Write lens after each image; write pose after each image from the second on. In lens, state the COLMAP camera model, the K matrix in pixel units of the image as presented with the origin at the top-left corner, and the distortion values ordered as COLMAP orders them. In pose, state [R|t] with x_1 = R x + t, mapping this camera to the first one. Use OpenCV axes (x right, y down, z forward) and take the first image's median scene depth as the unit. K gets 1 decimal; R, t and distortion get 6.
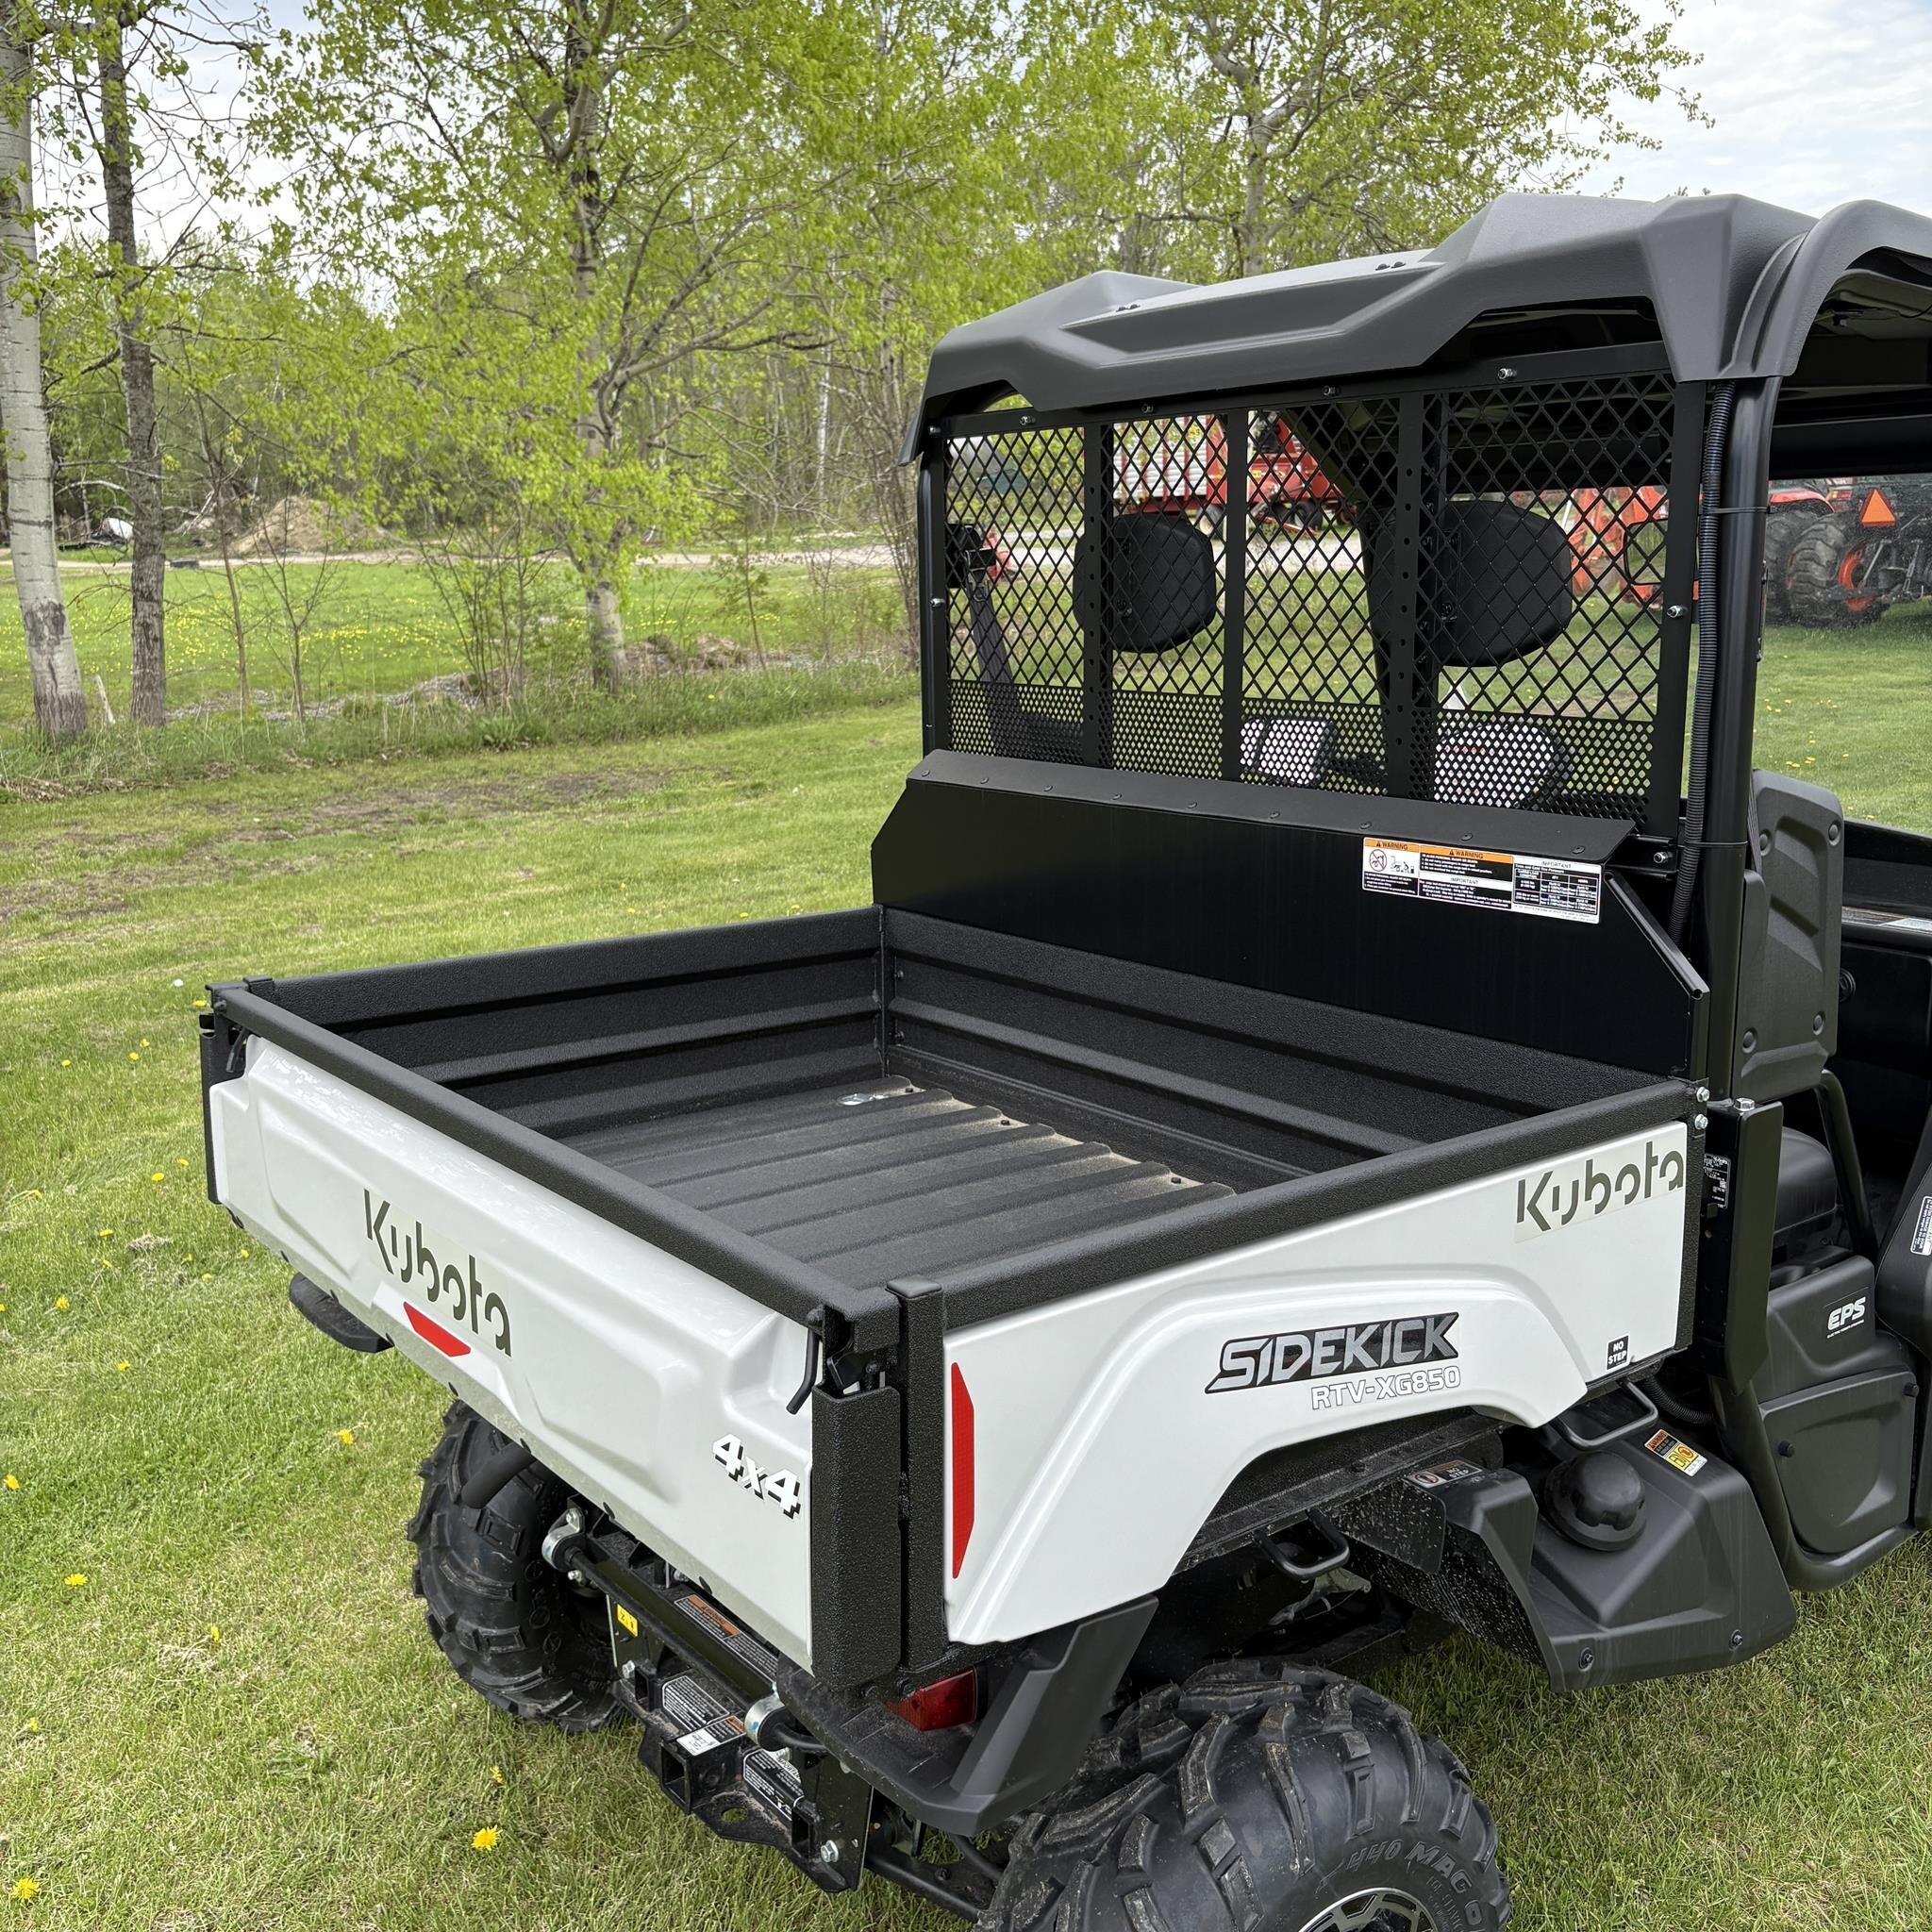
lens RADIAL K [[1974.9, 0, 978.3], [0, 1974.9, 940.6], [0, 0, 1]] dist [0.029618, -0.085660]
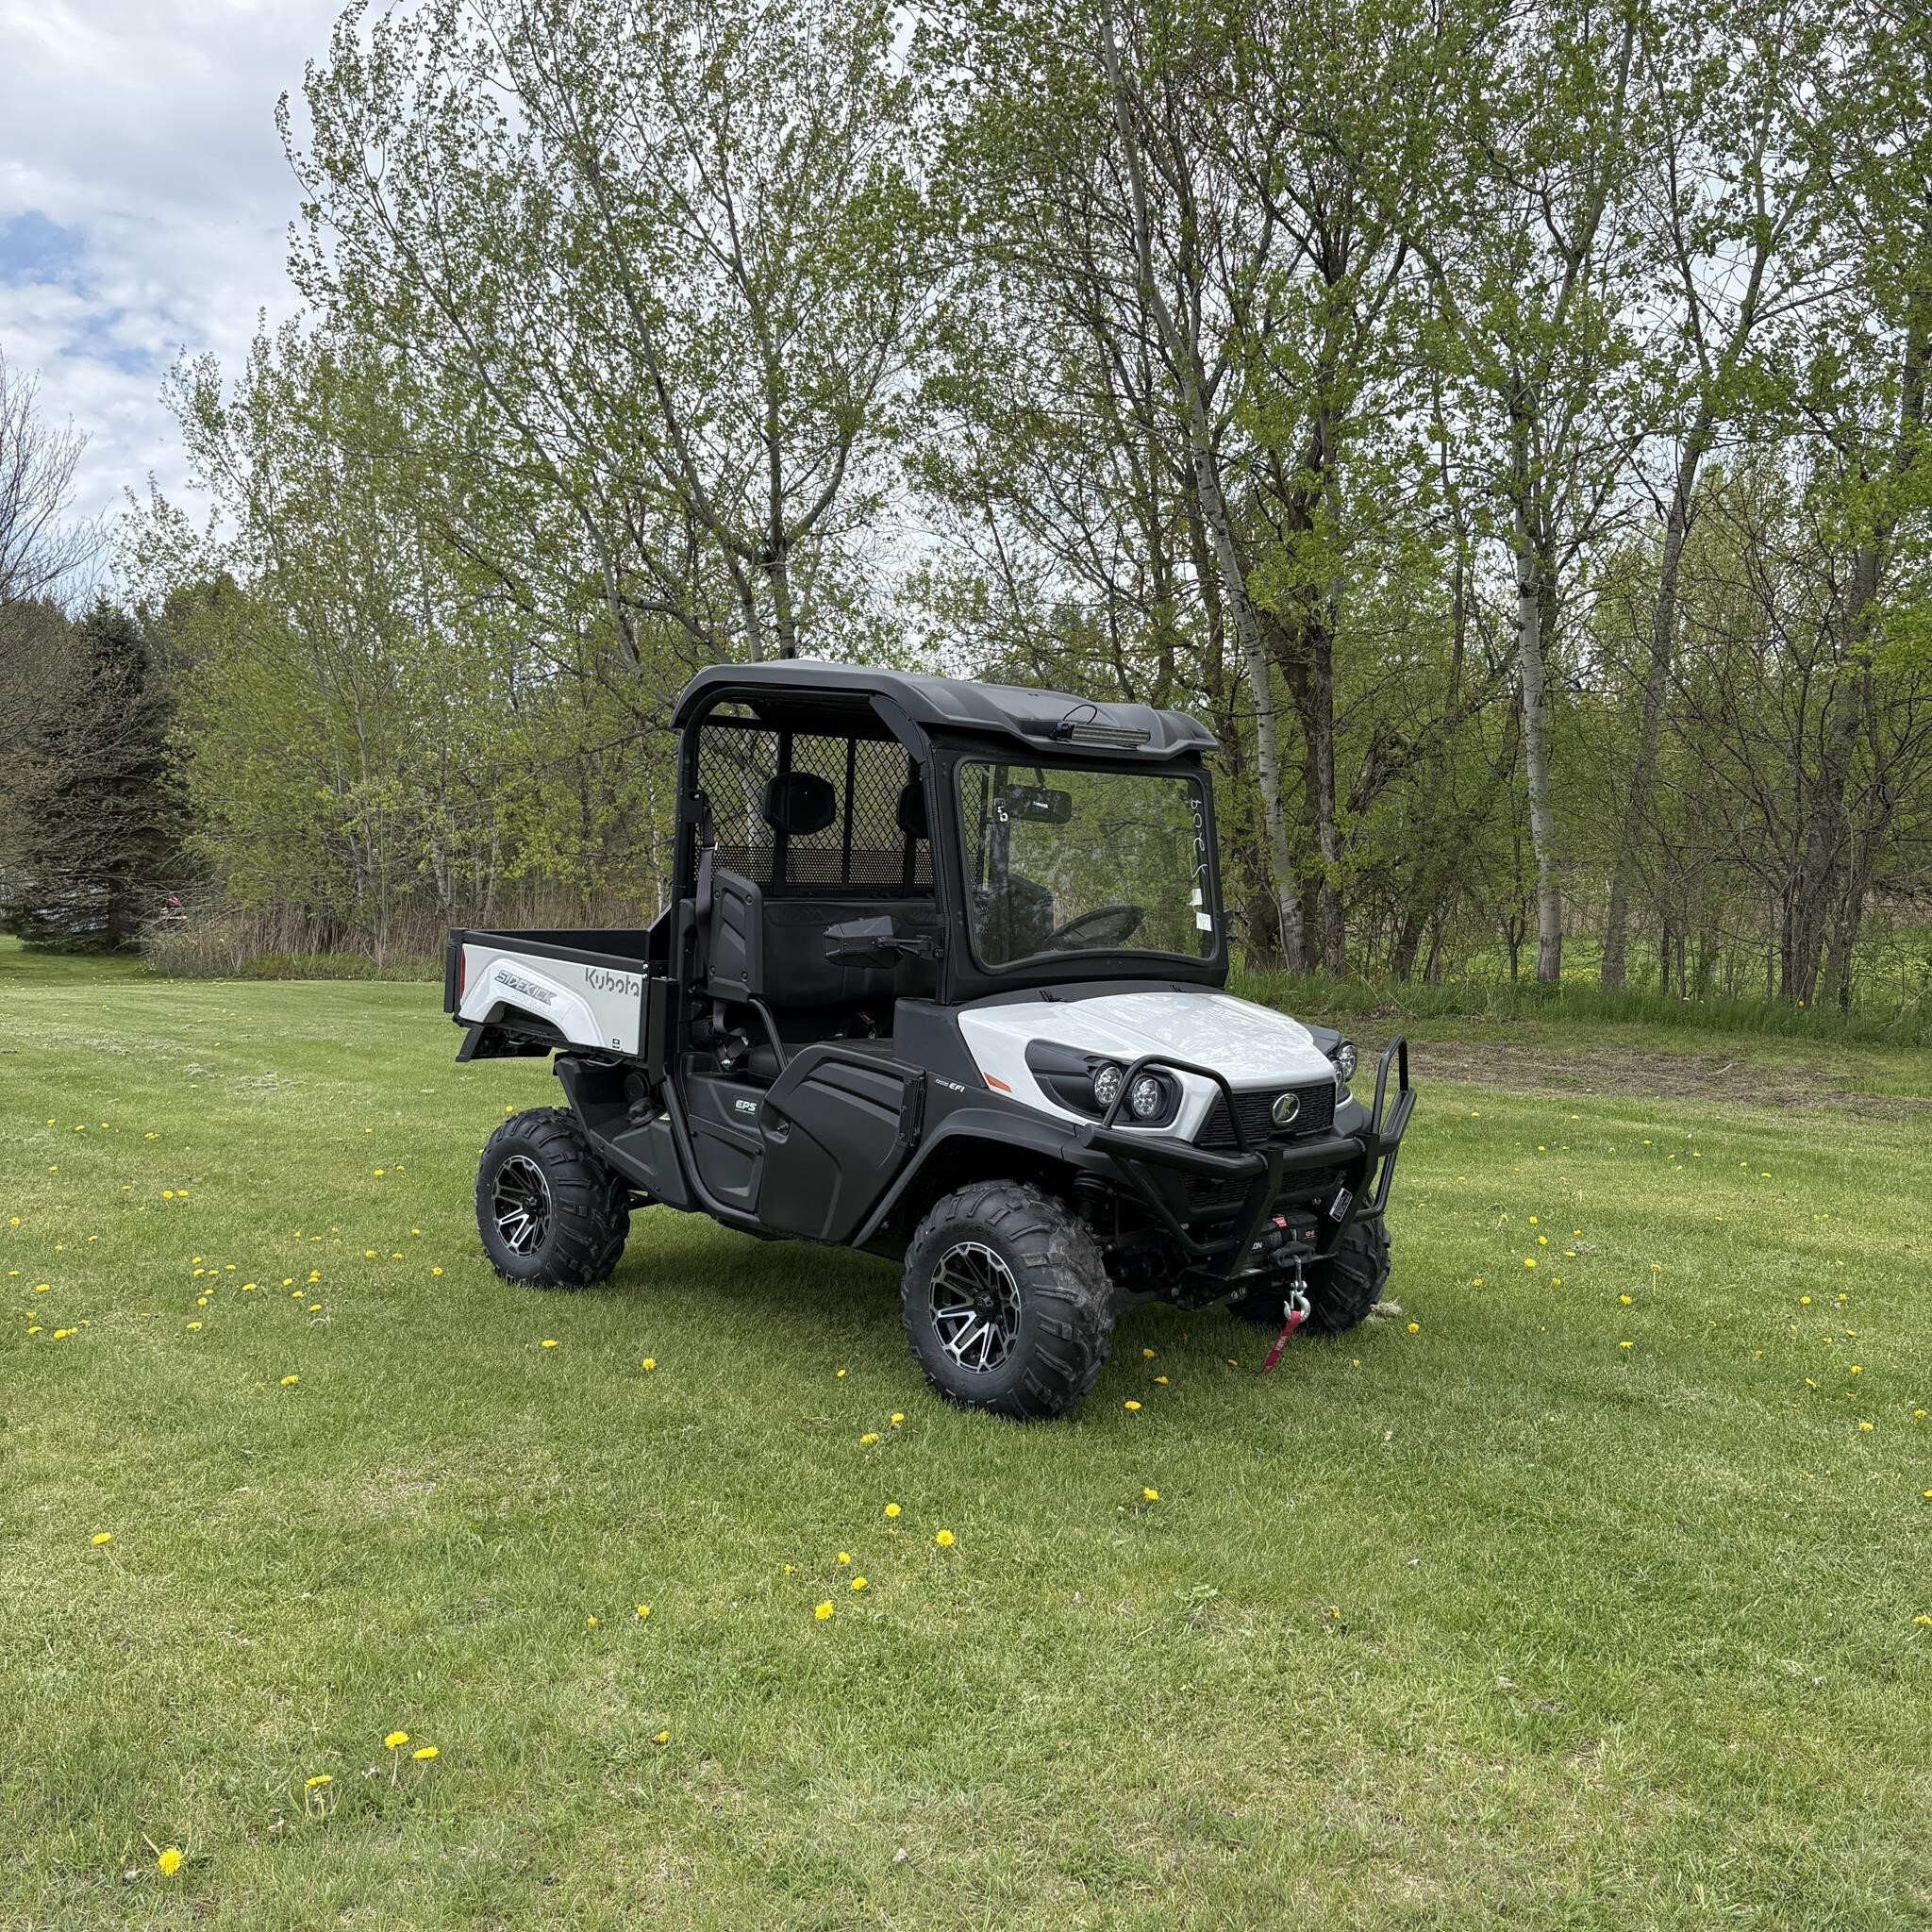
lens RADIAL K [[1974.9, 0, 978.3], [0, 1974.9, 940.6], [0, 0, 1]] dist [0.029618, -0.085660]
pose [[0.159788, 0.088418, -0.983184, 2.797453], [-0.242132, 0.969065, 0.047797, -0.183882], [0.956995, 0.230423, 0.176254, 0.804399]]
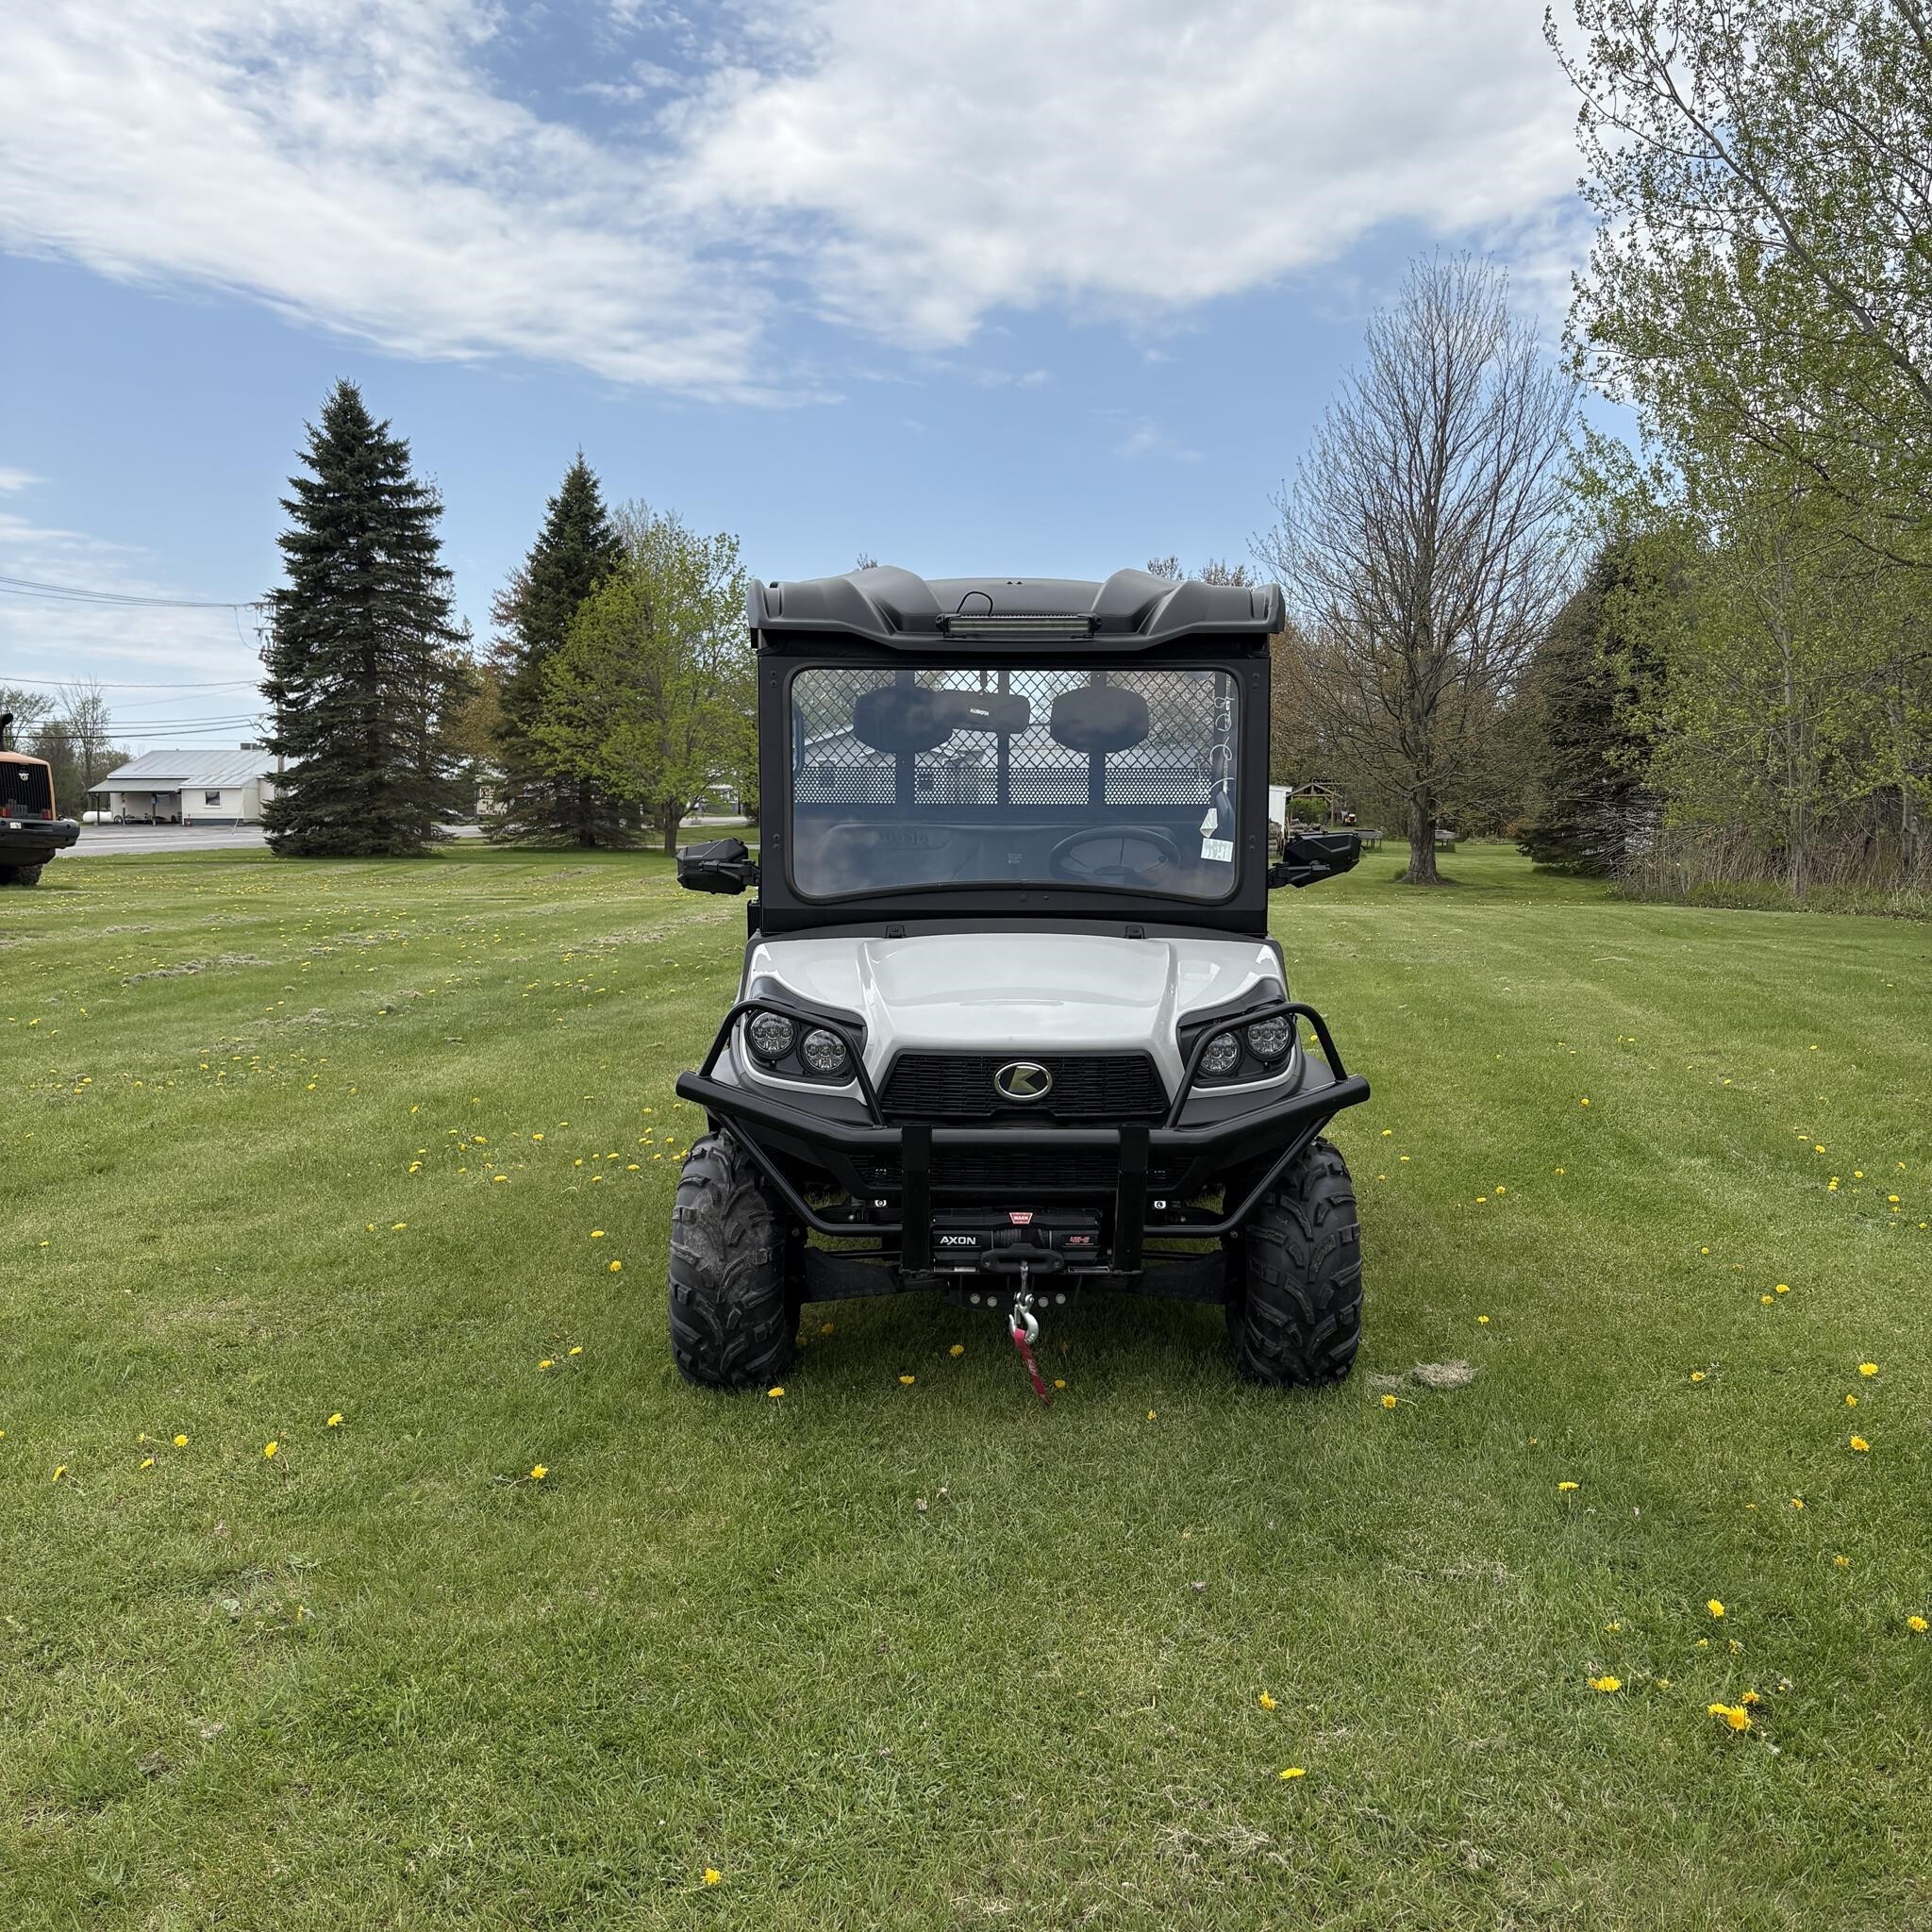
lens RADIAL K [[1943.9, 0, 966.0], [0, 1943.9, 966.0], [0, 0, 1]] dist [0.005577, -0.010215]
pose [[-0.595535, 0.125068, -0.793534, 2.115481], [-0.150492, 0.952949, 0.263135, -0.531459], [0.789108, 0.276127, -0.548692, 2.452270]]
